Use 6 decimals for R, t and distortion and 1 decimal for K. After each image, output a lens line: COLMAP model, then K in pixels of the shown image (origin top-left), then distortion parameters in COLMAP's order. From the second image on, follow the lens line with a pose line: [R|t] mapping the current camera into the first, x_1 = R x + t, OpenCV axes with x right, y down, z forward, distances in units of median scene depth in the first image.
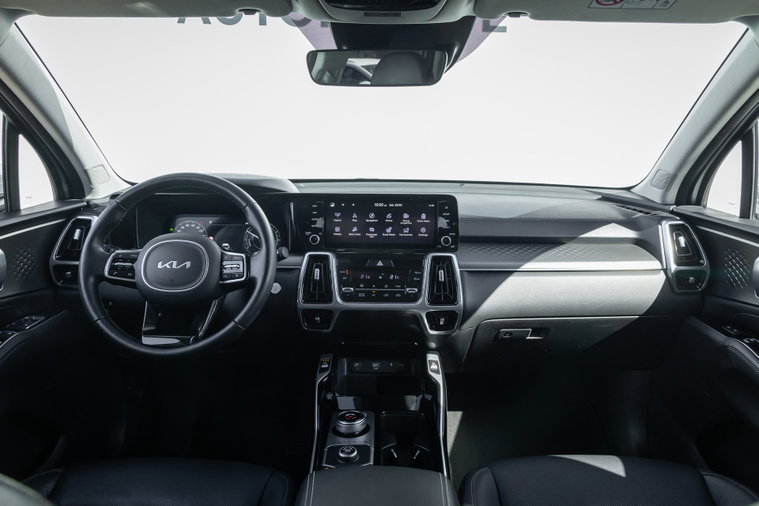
lens RADIAL K [[503.7, 0, 379.5], [0, 503.7, 253.0], [0, 0, 1]] dist [0.001122, 0.000177]
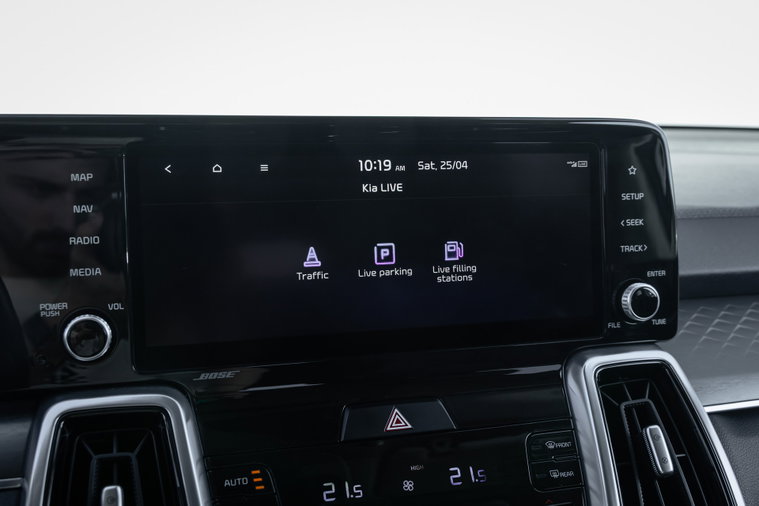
lens RADIAL K [[828.5, 0, 384.0], [0, 828.5, 244.0], [0, 0, 1]] dist [0.004614, 0.016006]
pose [[0.962675, -0.048238, 0.266328, -0.100602], [0.066361, 0.996022, -0.059466, -0.036732], [-0.262401, 0.074920, 0.962046, 0.633692]]
